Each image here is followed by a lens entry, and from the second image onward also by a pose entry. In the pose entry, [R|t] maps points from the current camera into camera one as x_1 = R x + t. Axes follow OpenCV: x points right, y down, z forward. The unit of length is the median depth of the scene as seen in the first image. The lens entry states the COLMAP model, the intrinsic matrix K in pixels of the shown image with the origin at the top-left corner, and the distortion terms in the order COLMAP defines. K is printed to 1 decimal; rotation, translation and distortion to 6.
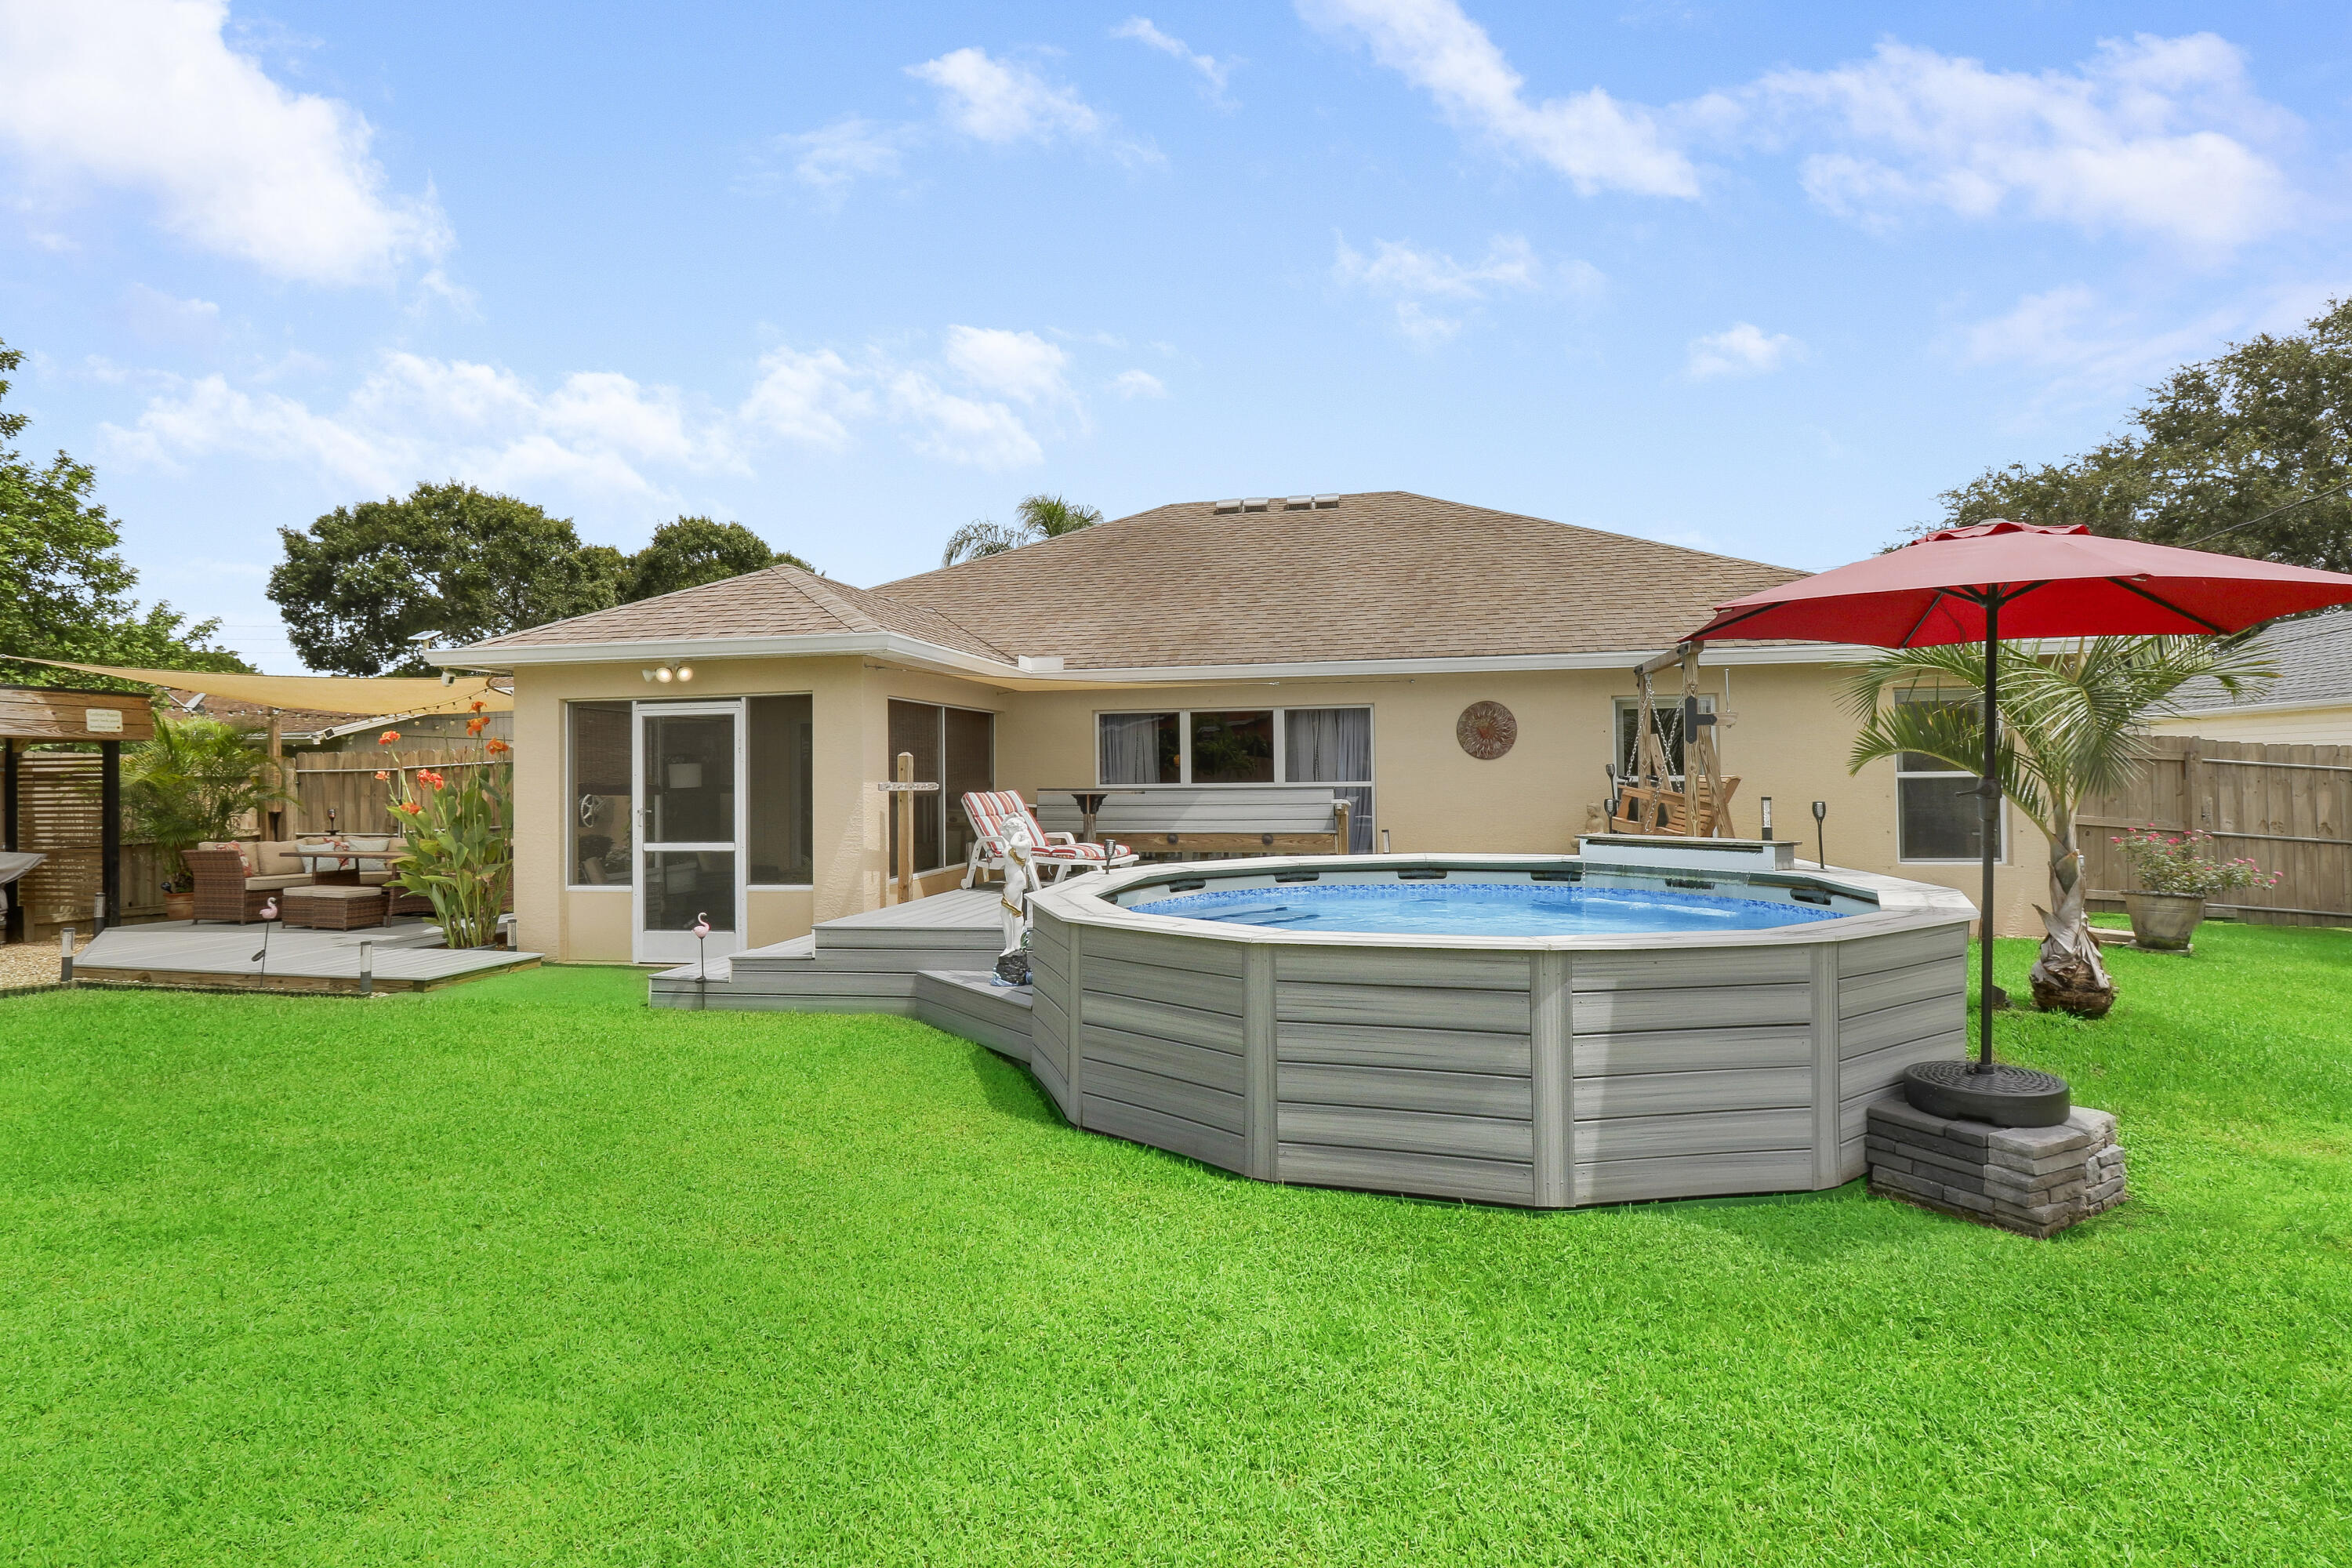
lens RADIAL K [[1109.8, 0, 1188.7], [0, 1109.8, 720.4], [0, 0, 1]] dist [-0.003779, -0.001162]
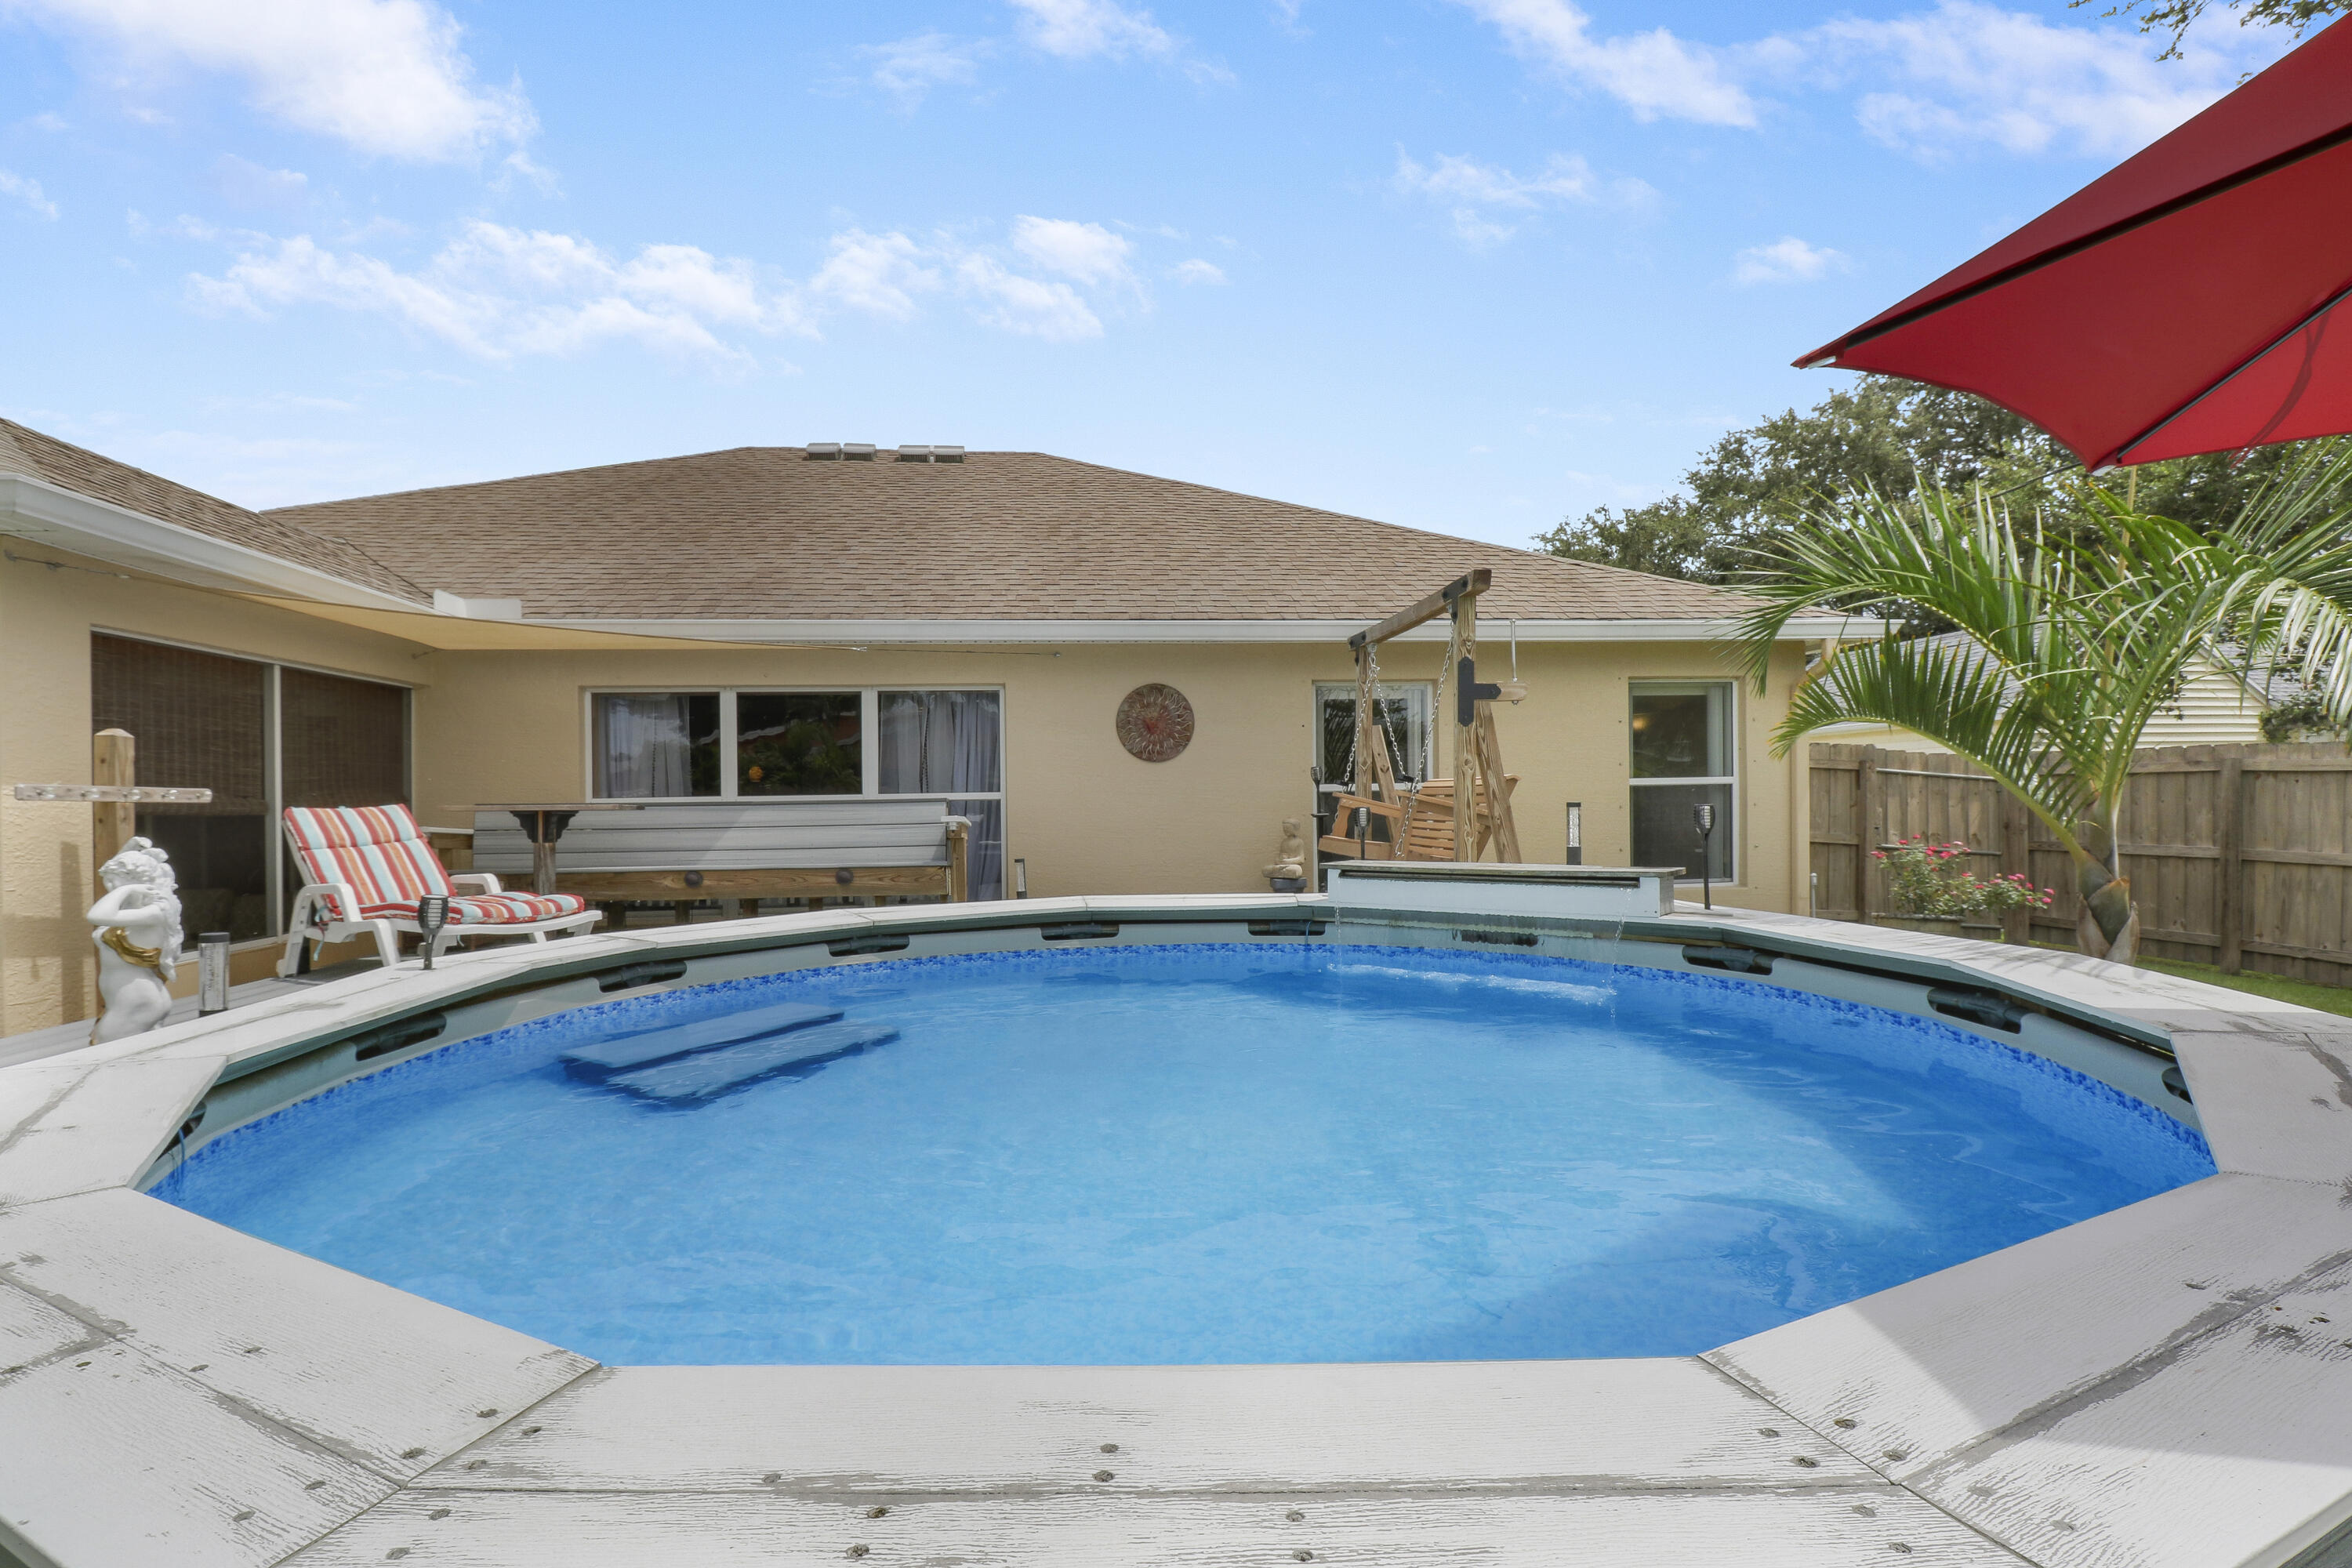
lens RADIAL K [[1115.1, 0, 1184.6], [0, 1115.1, 787.0], [0, 0, 1]] dist [-0.002154, -0.001654]
pose [[0.947585, 0.001331, 0.319501, 0.047933], [-0.012804, 0.999346, 0.033814, 0.026261], [-0.319247, -0.036132, 0.946983, 0.284185]]
